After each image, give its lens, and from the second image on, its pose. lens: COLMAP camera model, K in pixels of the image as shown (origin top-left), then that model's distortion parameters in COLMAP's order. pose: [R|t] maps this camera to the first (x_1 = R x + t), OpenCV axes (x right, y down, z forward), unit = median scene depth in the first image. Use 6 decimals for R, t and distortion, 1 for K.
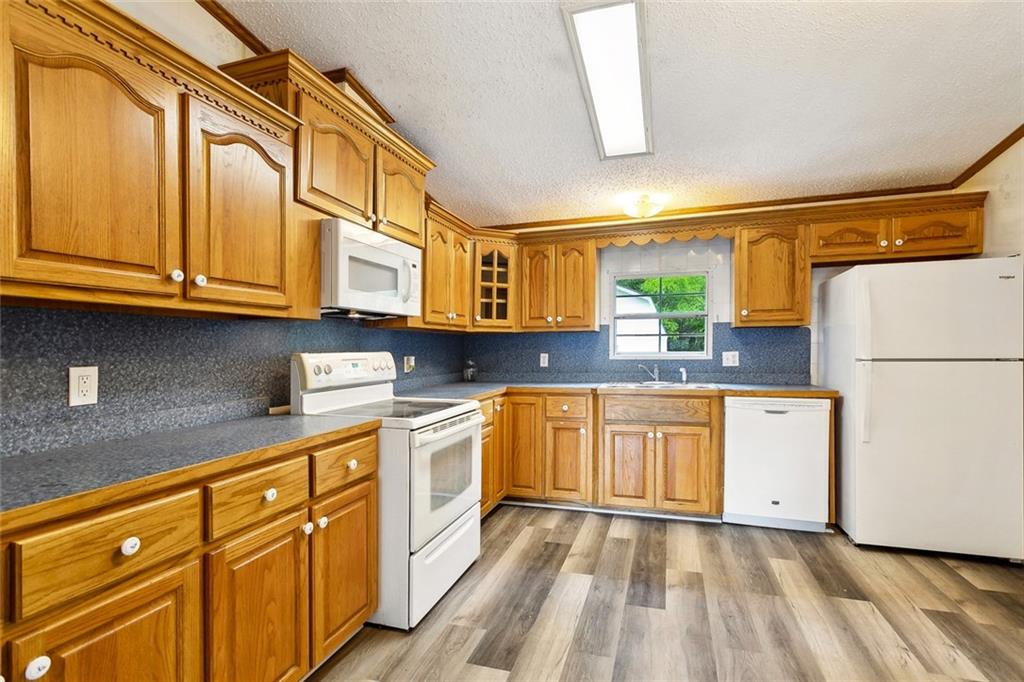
lens RADIAL K [[490.8, 0, 514.4], [0, 490.8, 347.6], [0, 0, 1]] dist [-0.002492, 0.002123]
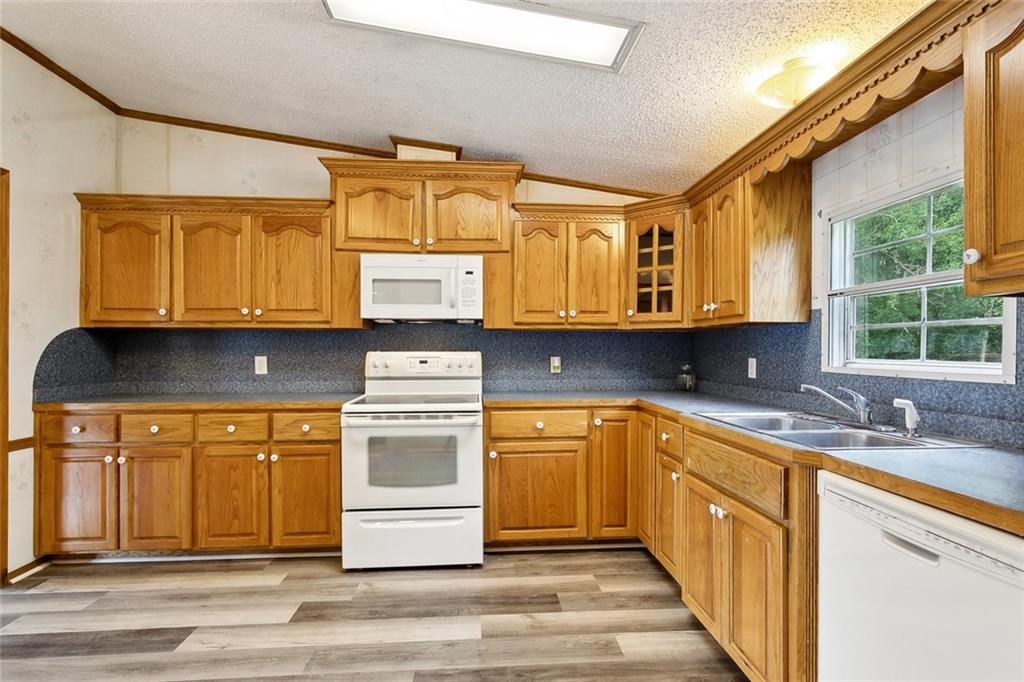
lens RADIAL K [[490.8, 0, 513.2], [0, 490.8, 342.7], [0, 0, 1]] dist [-0.002492, 0.002123]
pose [[0.366937, -0.002752, -0.930242, 0.815605], [-0.003045, 0.999987, -0.004159, -0.007581], [0.930241, 0.004359, 0.366924, 0.672767]]
